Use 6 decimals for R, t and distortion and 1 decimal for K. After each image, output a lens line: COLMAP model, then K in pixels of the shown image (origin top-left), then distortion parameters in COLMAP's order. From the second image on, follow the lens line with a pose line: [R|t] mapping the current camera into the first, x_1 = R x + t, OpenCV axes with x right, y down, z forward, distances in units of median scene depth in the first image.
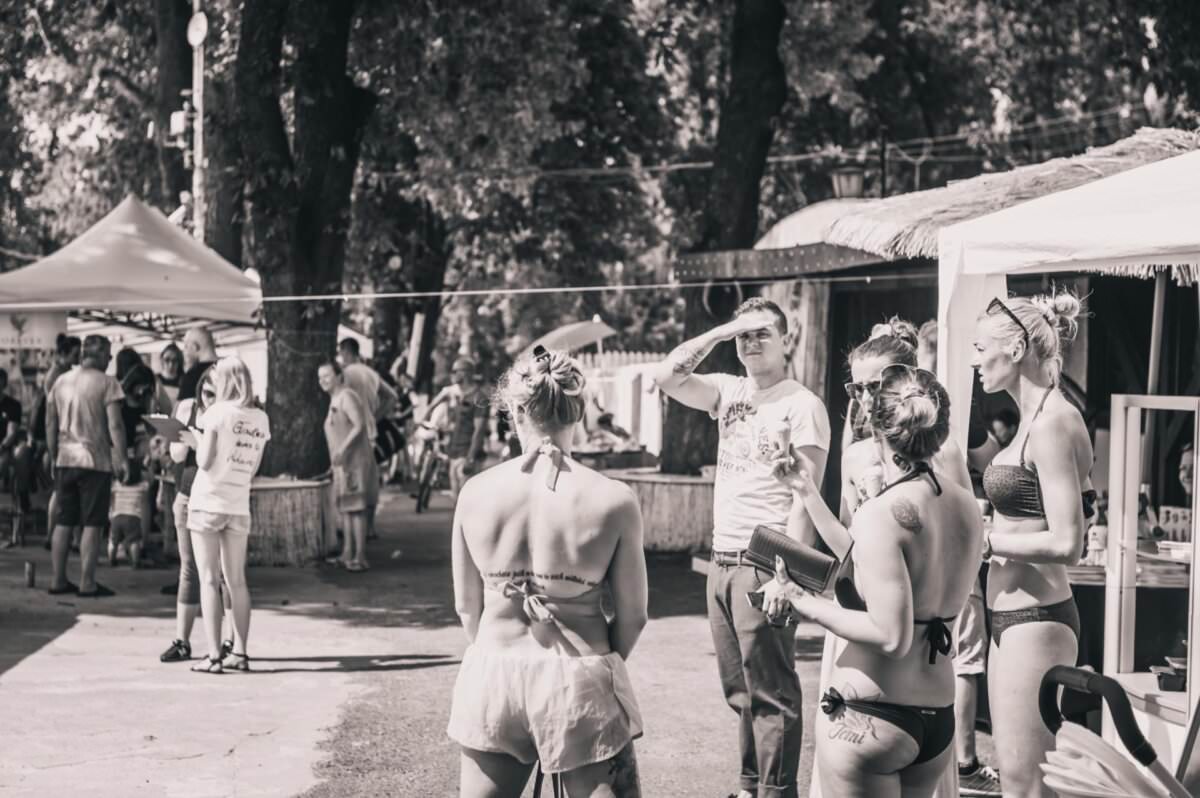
lens RADIAL K [[2392.9, 0, 600.3], [0, 2392.9, 398.8], [0, 0, 1]] dist [-0.013500, 0.000000]
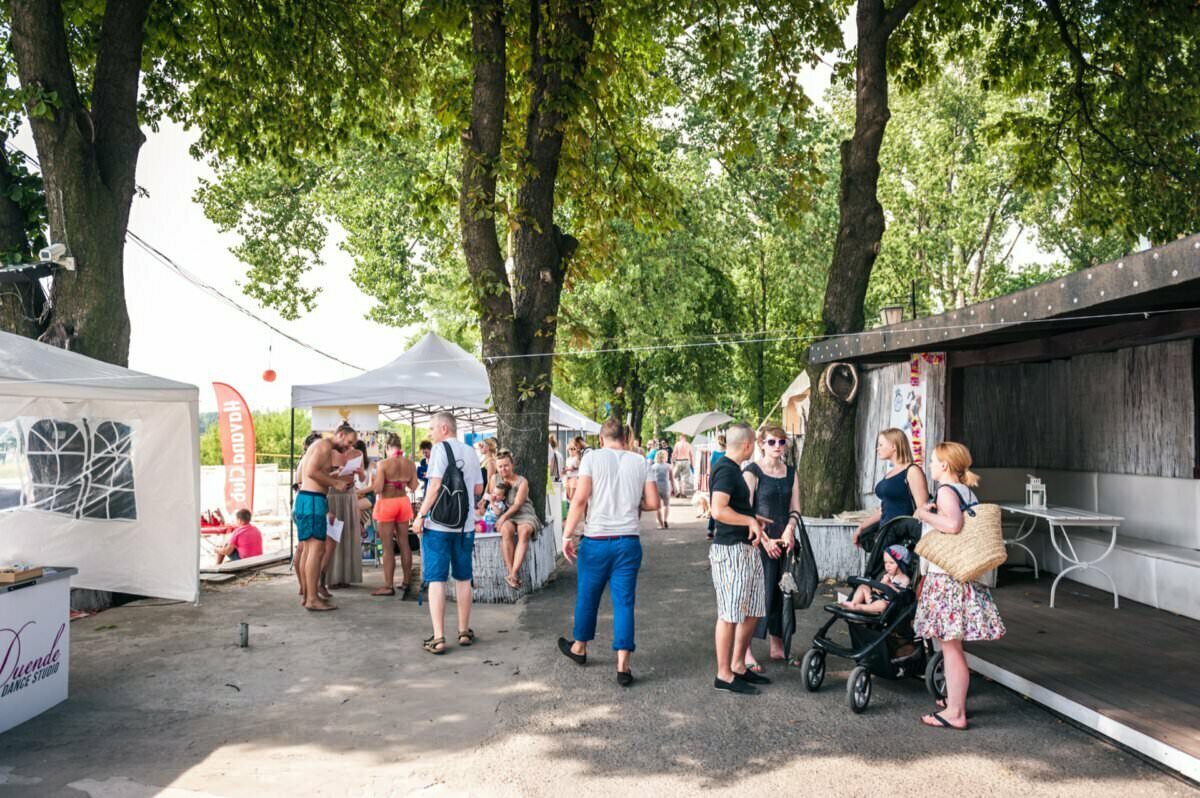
lens RADIAL K [[899.0, 0, 601.3], [0, 899.0, 398.4], [0, 0, 1]] dist [-0.001786, -0.000016]
pose [[0.992832, -0.024773, -0.116924, -0.023024], [0.017985, 0.998111, -0.058750, -0.006028], [0.118159, 0.056226, 0.991402, 0.511303]]
